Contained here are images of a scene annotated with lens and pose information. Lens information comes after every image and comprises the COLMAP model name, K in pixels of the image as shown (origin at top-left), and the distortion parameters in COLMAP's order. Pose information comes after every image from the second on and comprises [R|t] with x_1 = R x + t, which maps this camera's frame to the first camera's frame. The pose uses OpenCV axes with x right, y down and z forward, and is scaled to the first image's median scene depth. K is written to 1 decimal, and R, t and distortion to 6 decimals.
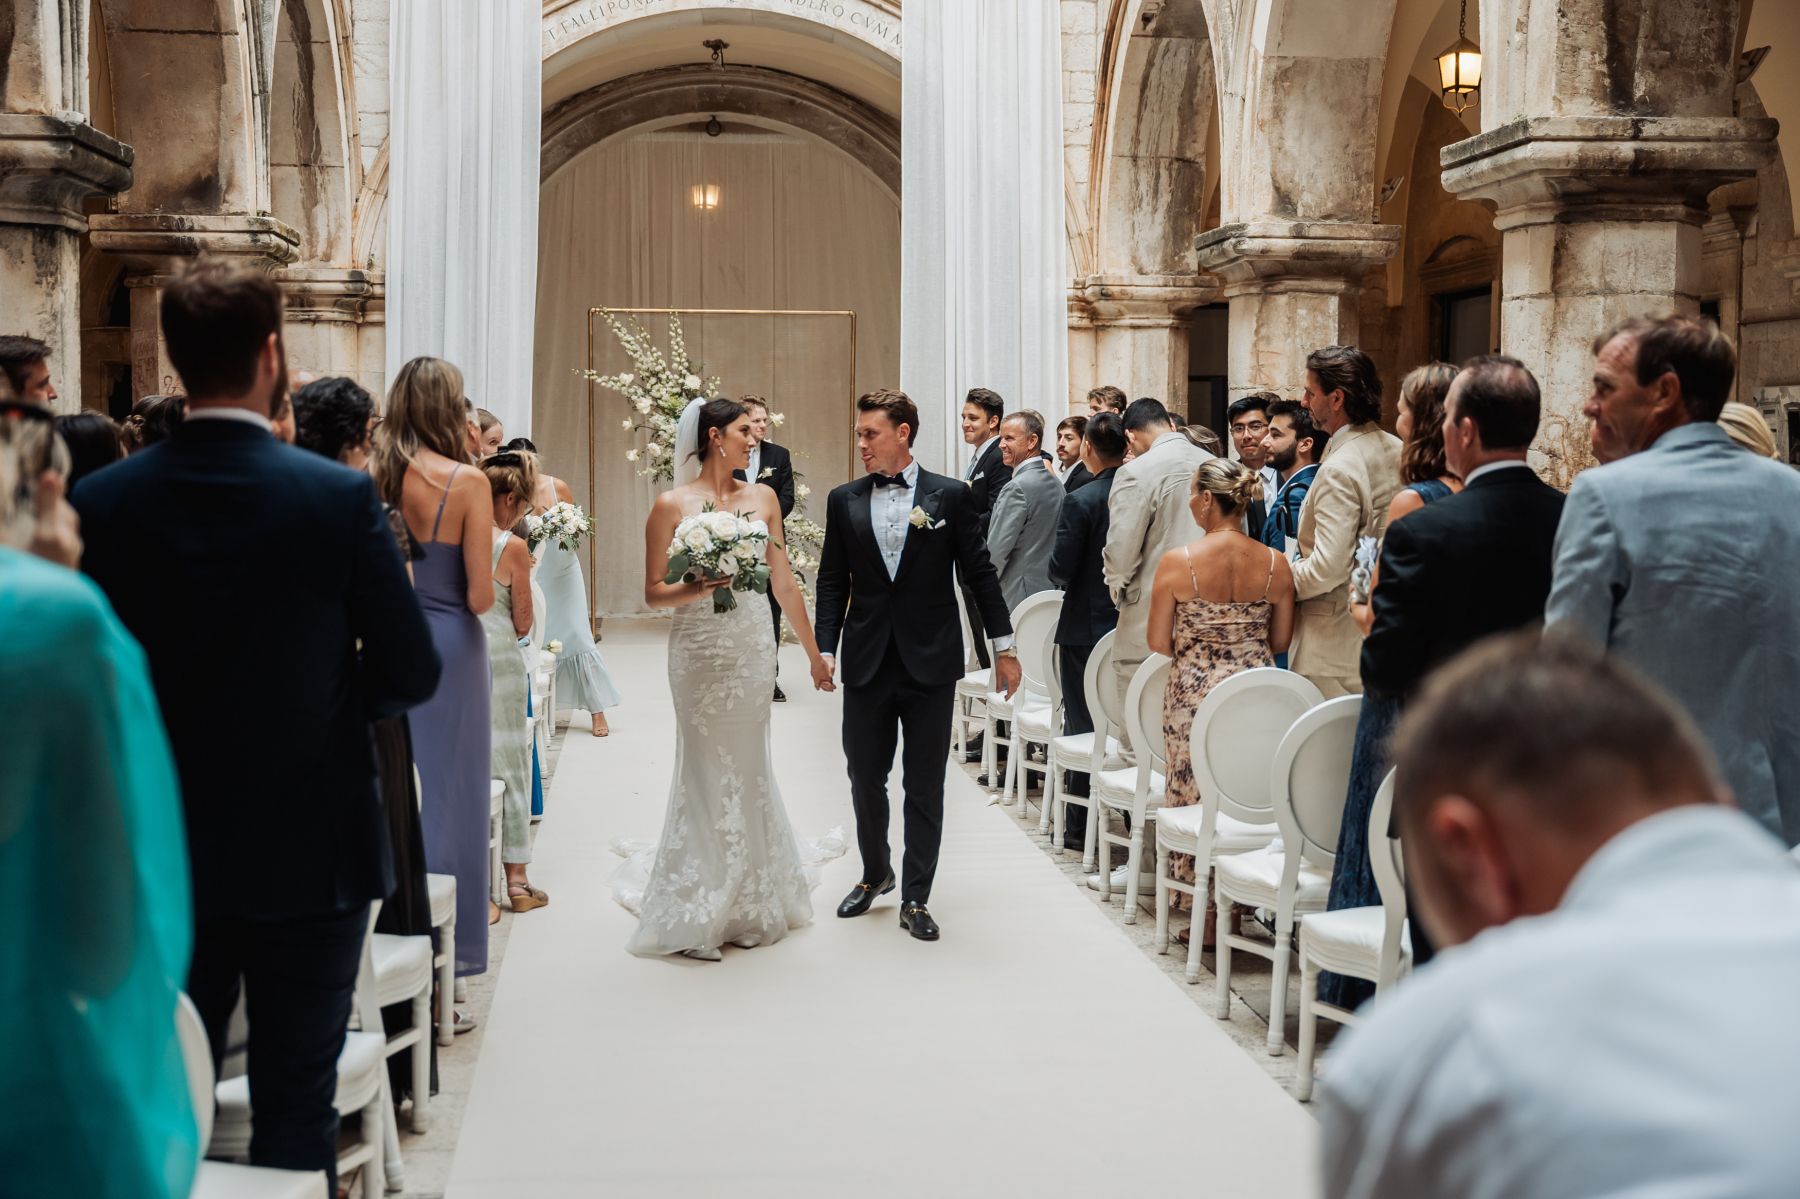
lens RADIAL K [[1920.4, 0, 848.1], [0, 1920.4, 602.2], [0, 0, 1]] dist [-0.009906, 0.015774]
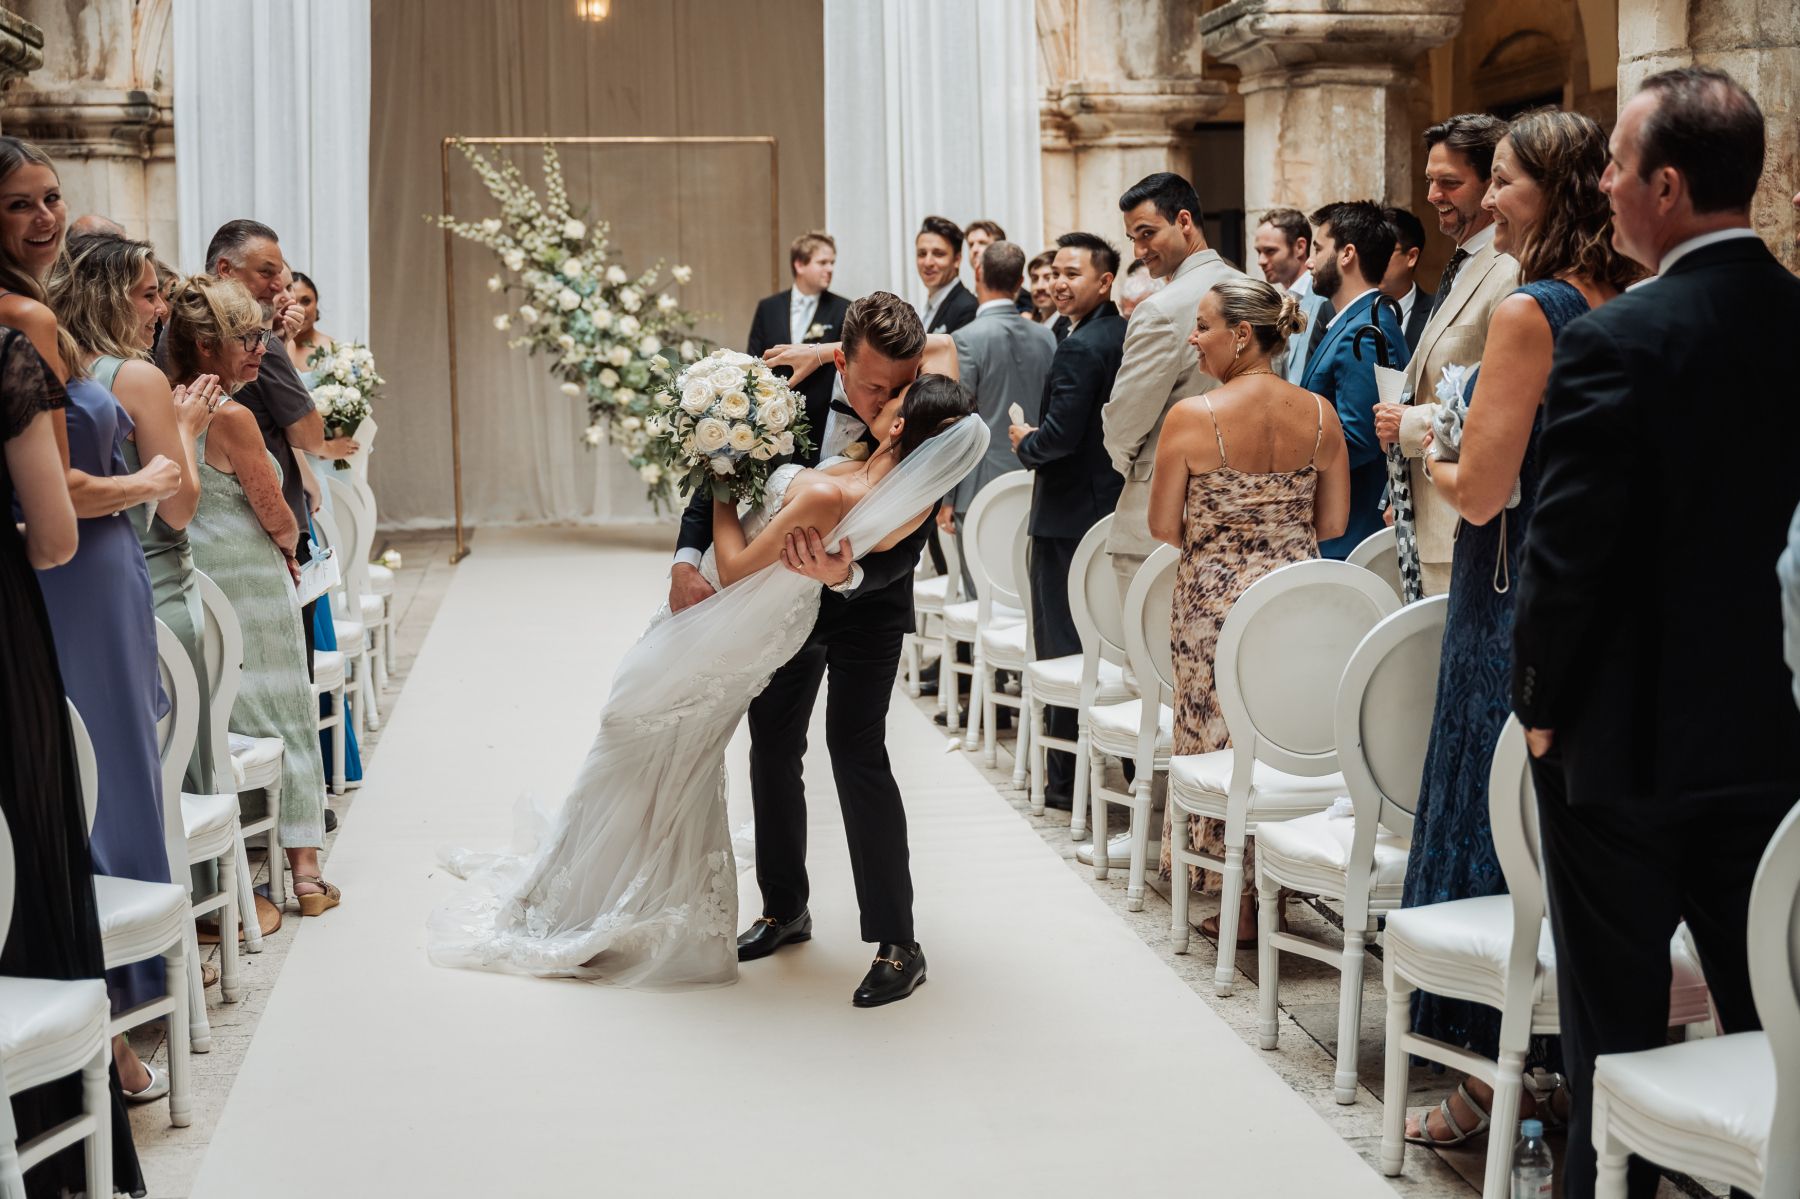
lens RADIAL K [[2226.5, 0, 853.4], [0, 2226.5, 593.7], [0, 0, 1]] dist [-0.008873, 0.014717]
pose [[0.999423, -0.022496, 0.025441, 0.013607], [0.021516, 0.999039, 0.038183, 0.007216], [-0.026276, -0.037613, 0.998947, 0.107200]]
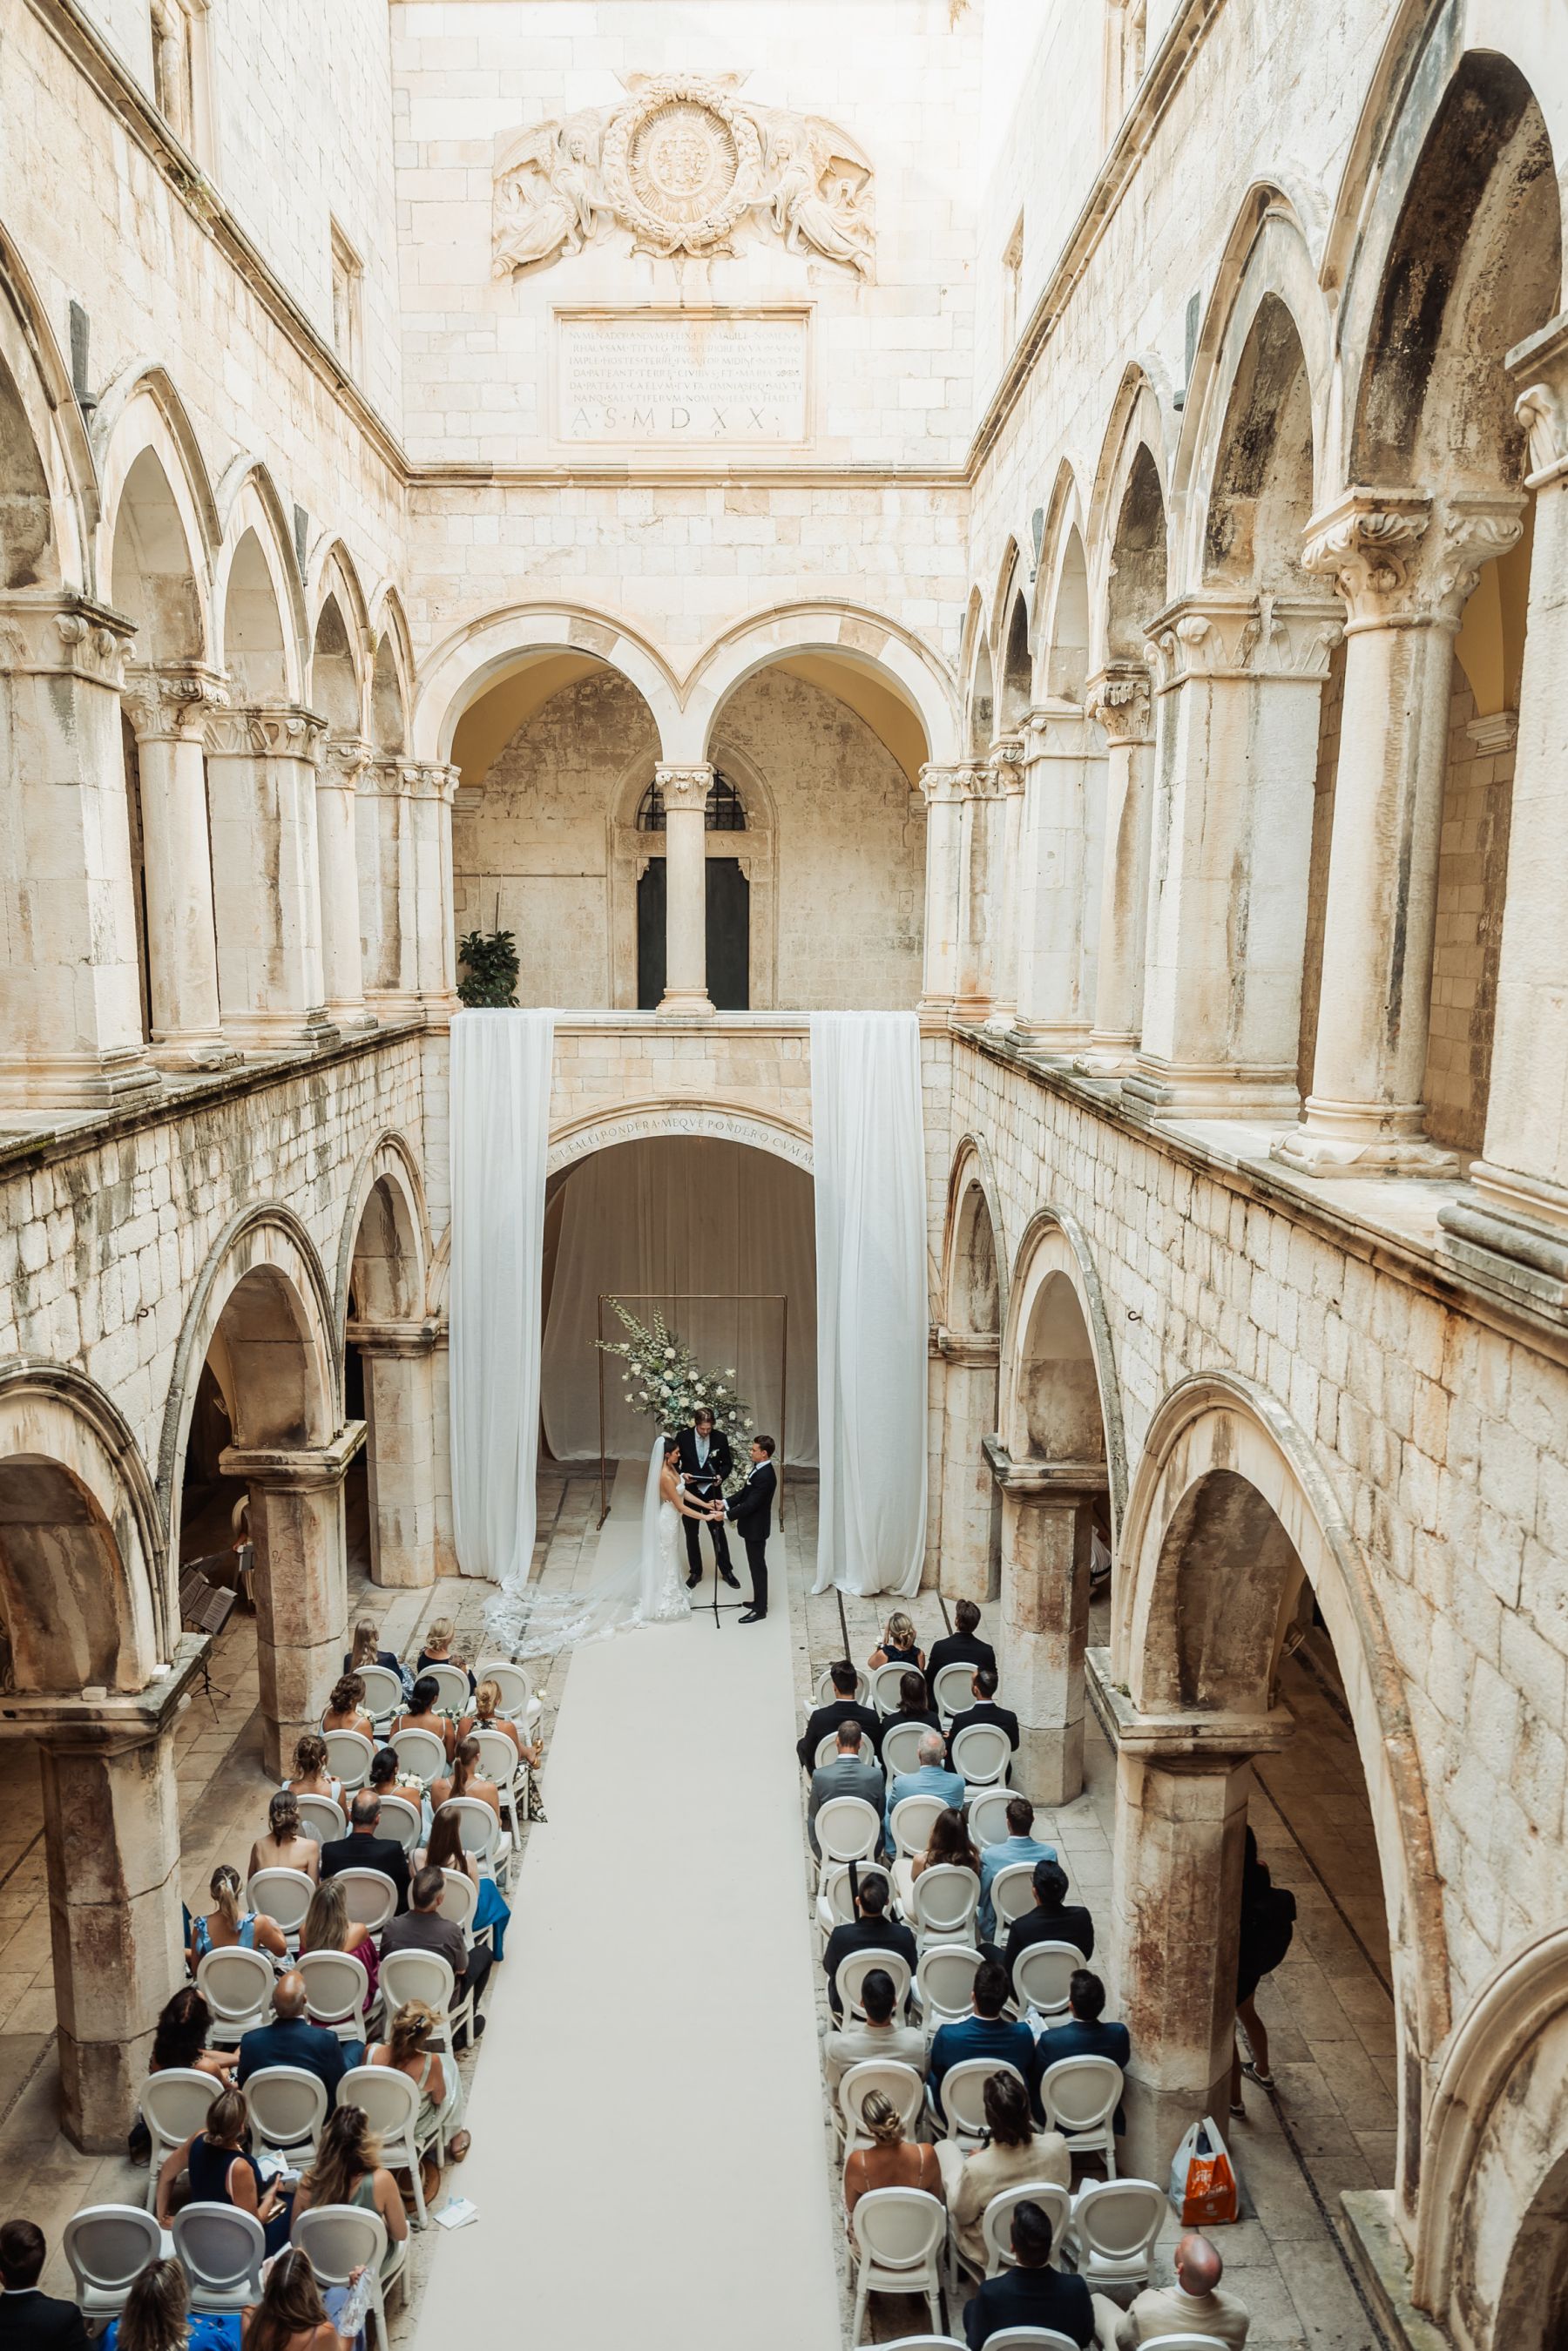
lens RADIAL K [[1414.4, 0, 784.0], [0, 1414.4, 1175.5], [0, 0, 1]] dist [-0.000831, 0.000418]
pose [[0.997663, 0.013763, -0.066921, 0.119698], [-0.008574, 0.996978, 0.077213, -0.546232], [0.067782, -0.076459, 0.994766, -0.045724]]
